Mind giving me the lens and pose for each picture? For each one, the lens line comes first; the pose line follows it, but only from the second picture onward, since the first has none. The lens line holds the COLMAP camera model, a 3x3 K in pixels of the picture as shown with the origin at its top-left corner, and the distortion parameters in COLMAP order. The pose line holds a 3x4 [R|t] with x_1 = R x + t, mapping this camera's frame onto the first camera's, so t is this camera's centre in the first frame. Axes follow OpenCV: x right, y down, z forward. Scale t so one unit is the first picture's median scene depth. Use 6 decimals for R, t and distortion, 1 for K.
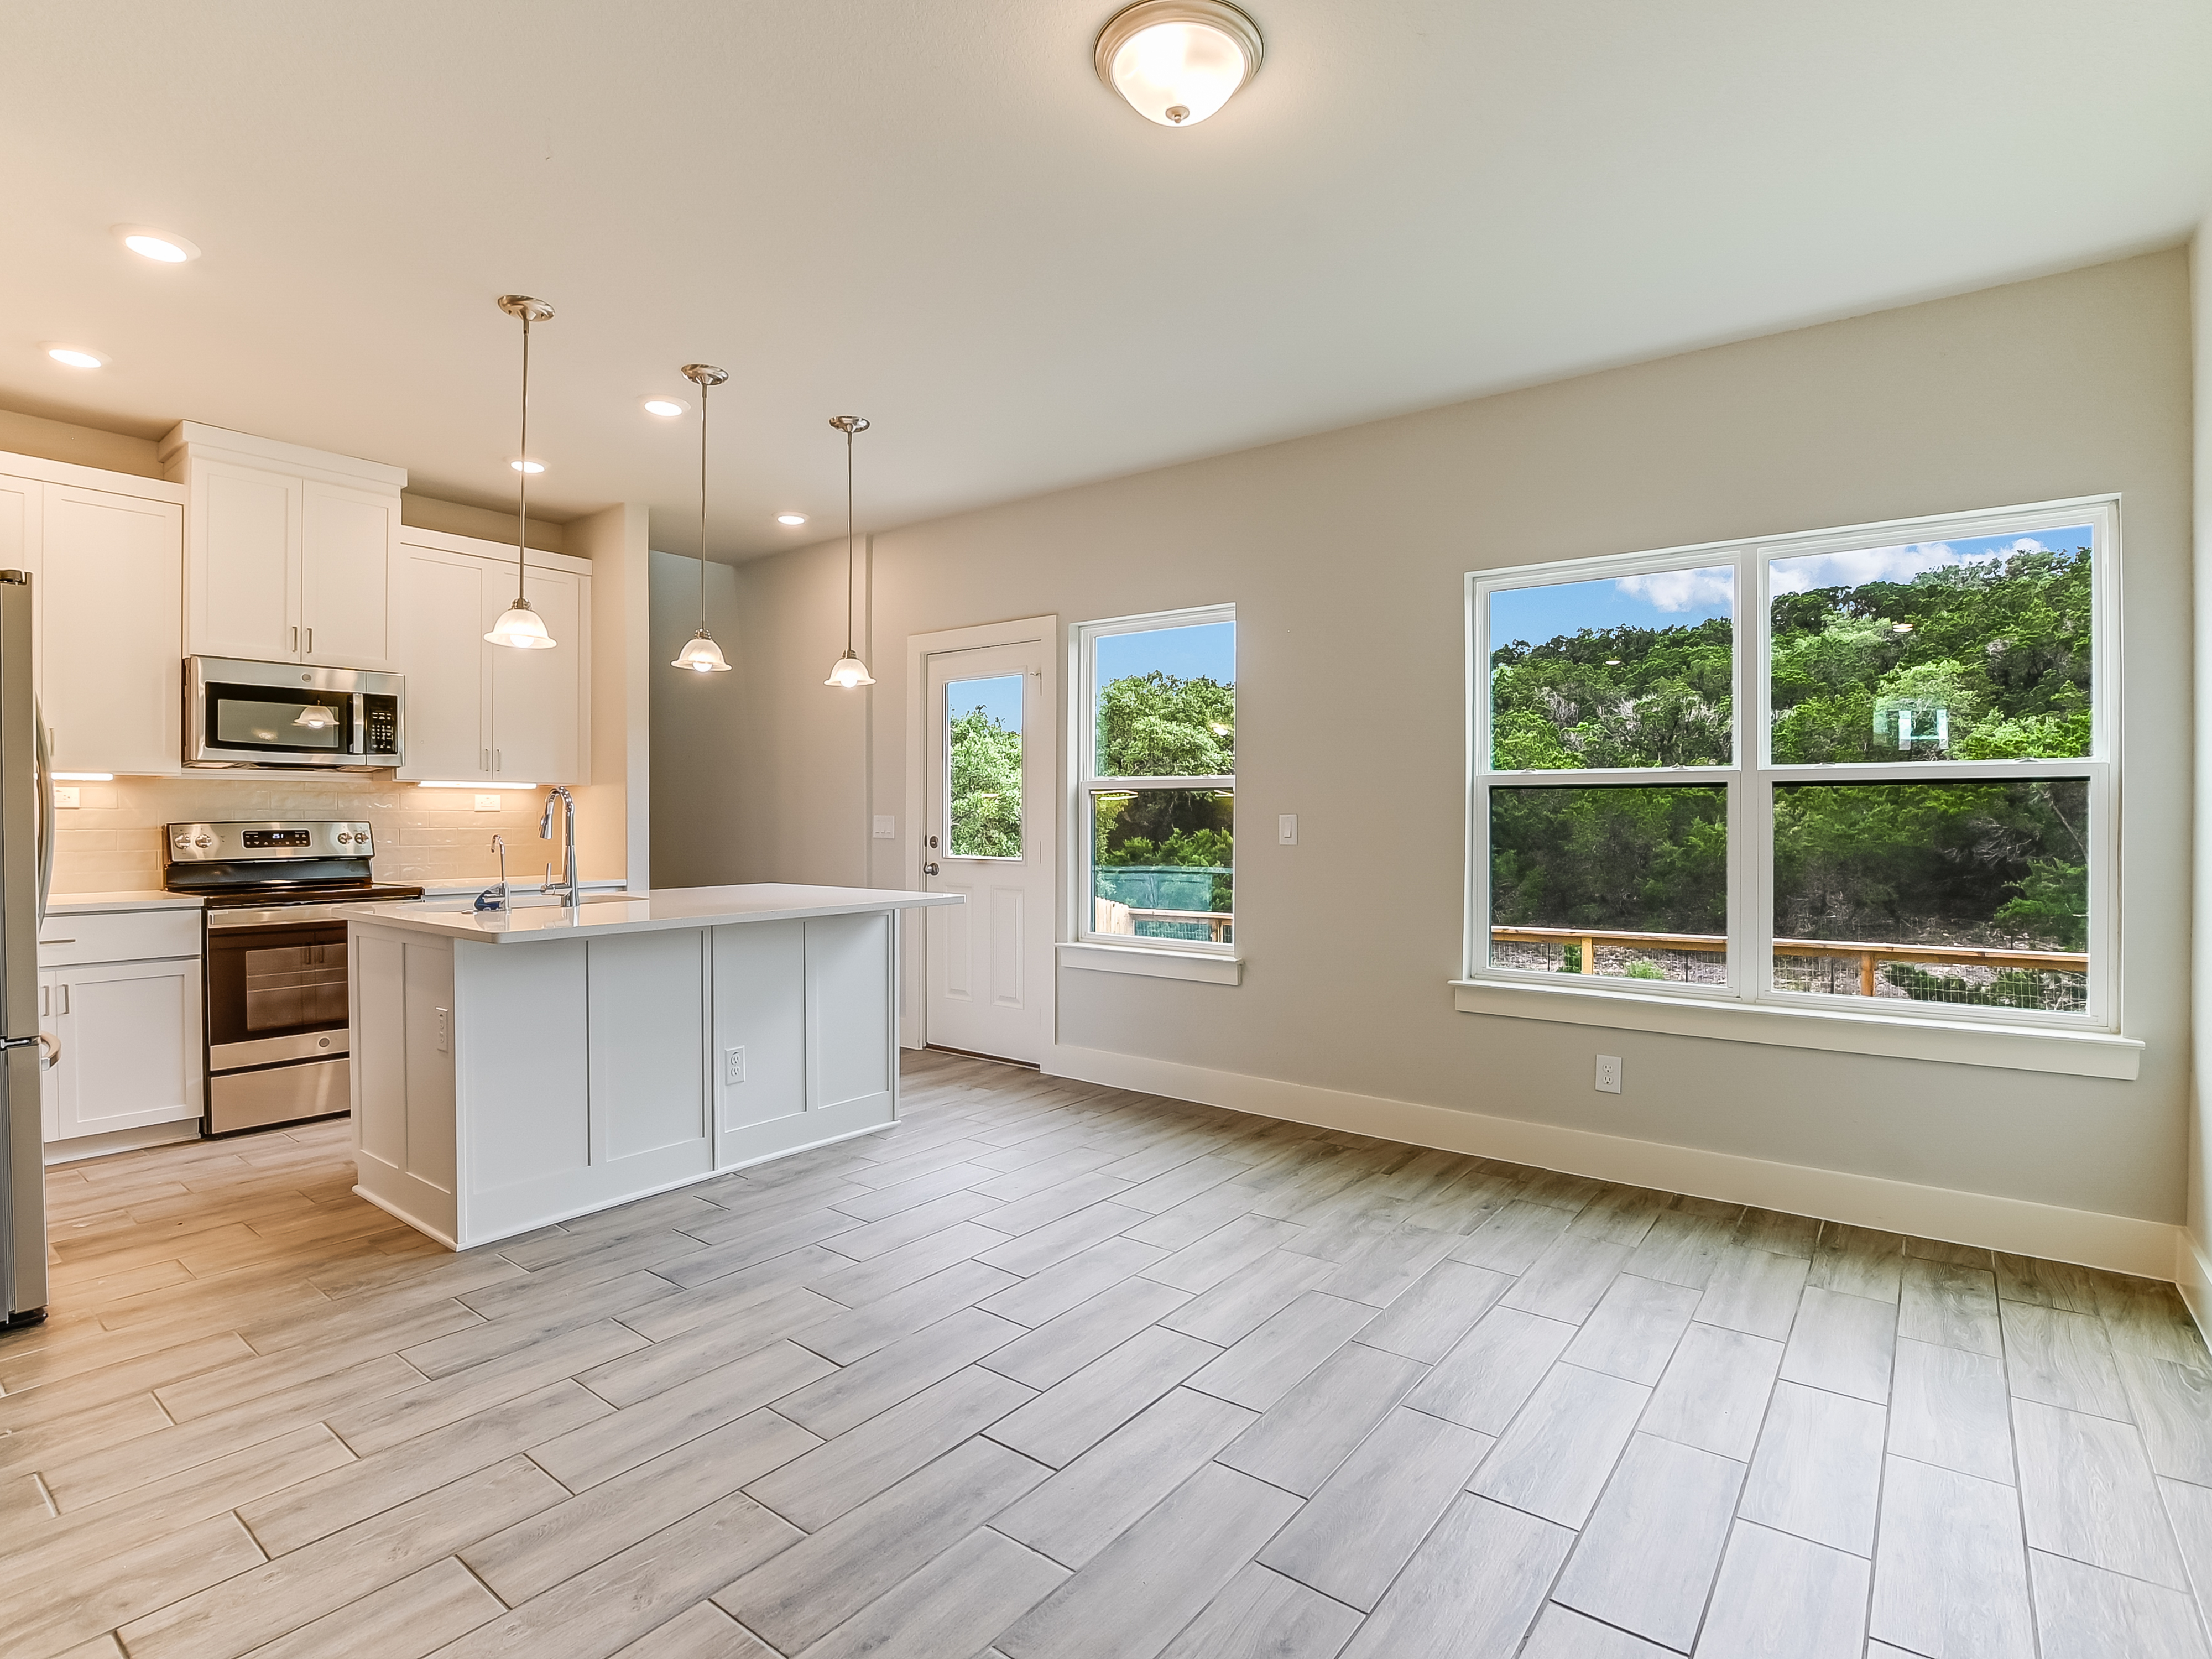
lens RADIAL K [[1112.5, 0, 1106.0], [0, 1112.5, 829.5], [0, 0, 1]] dist [-0.024828, 0.001297]
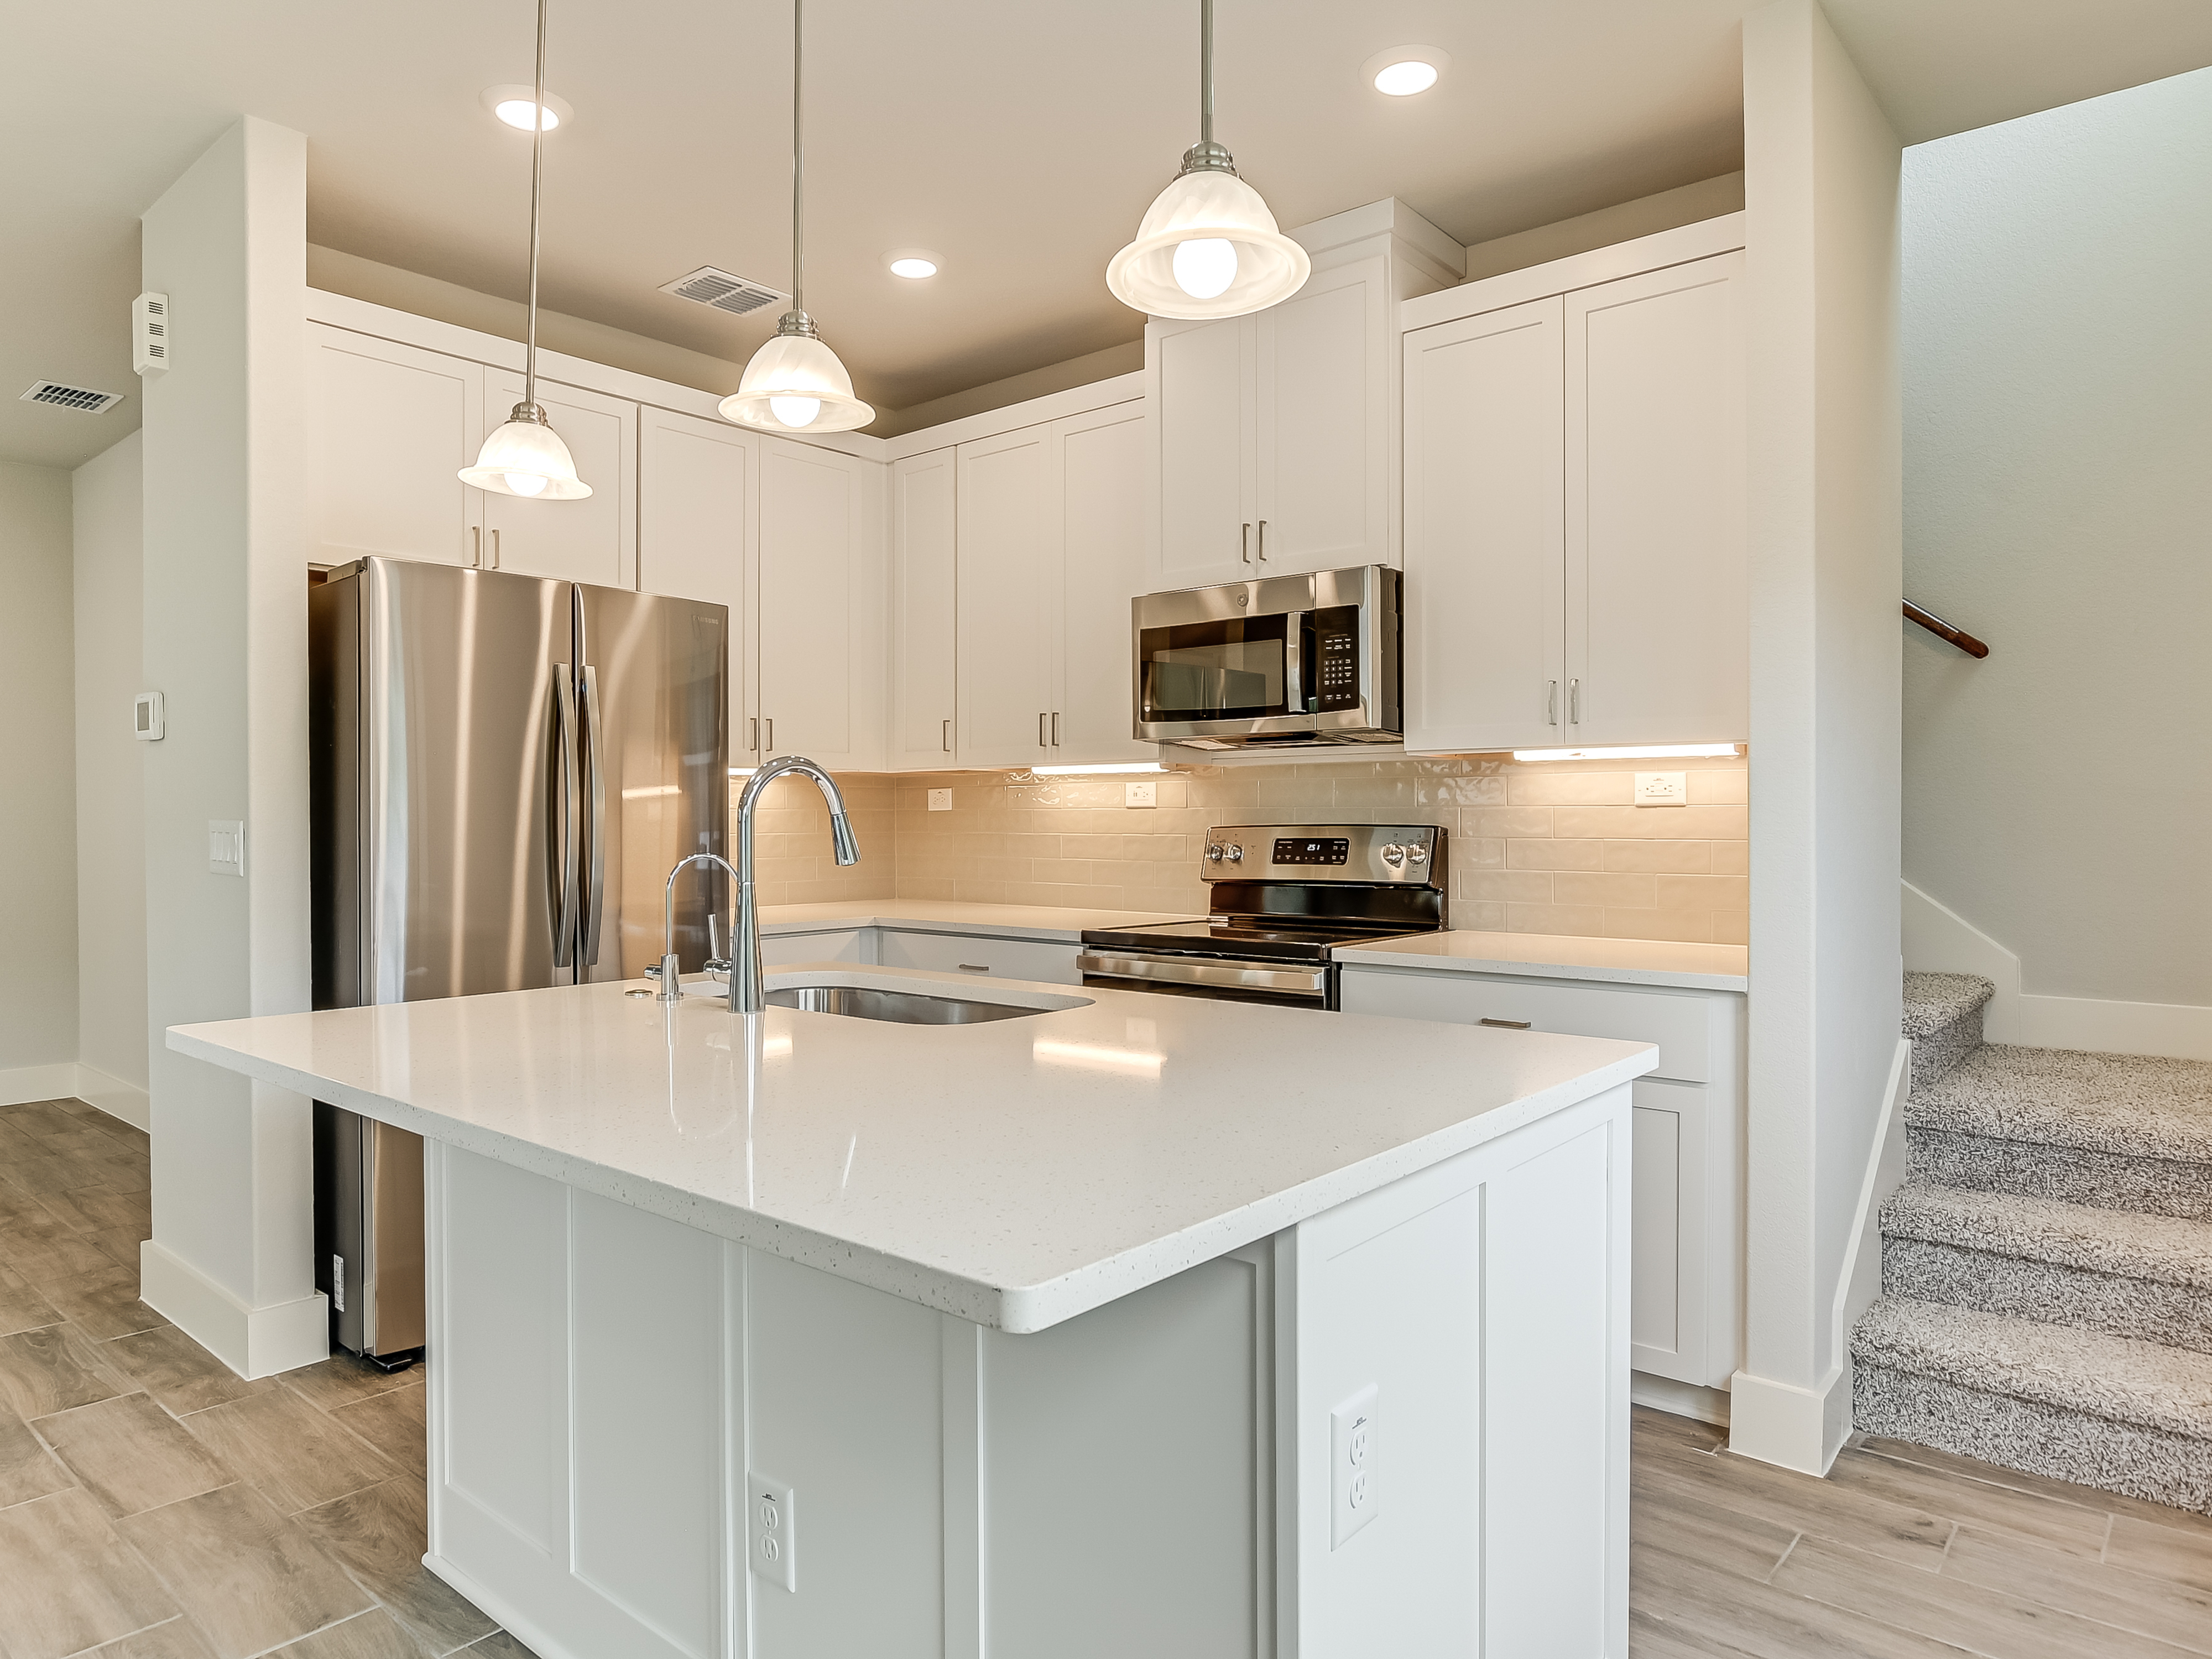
lens RADIAL K [[1363.1, 0, 1106.0], [0, 1363.1, 829.5], [0, 0, 1]] dist [-0.035666, 0.002205]
pose [[-0.046459, 0.004037, -0.998912, 0.064111], [-0.008590, 0.999953, 0.004441, -0.007384], [0.998883, 0.008787, -0.046422, 0.927480]]
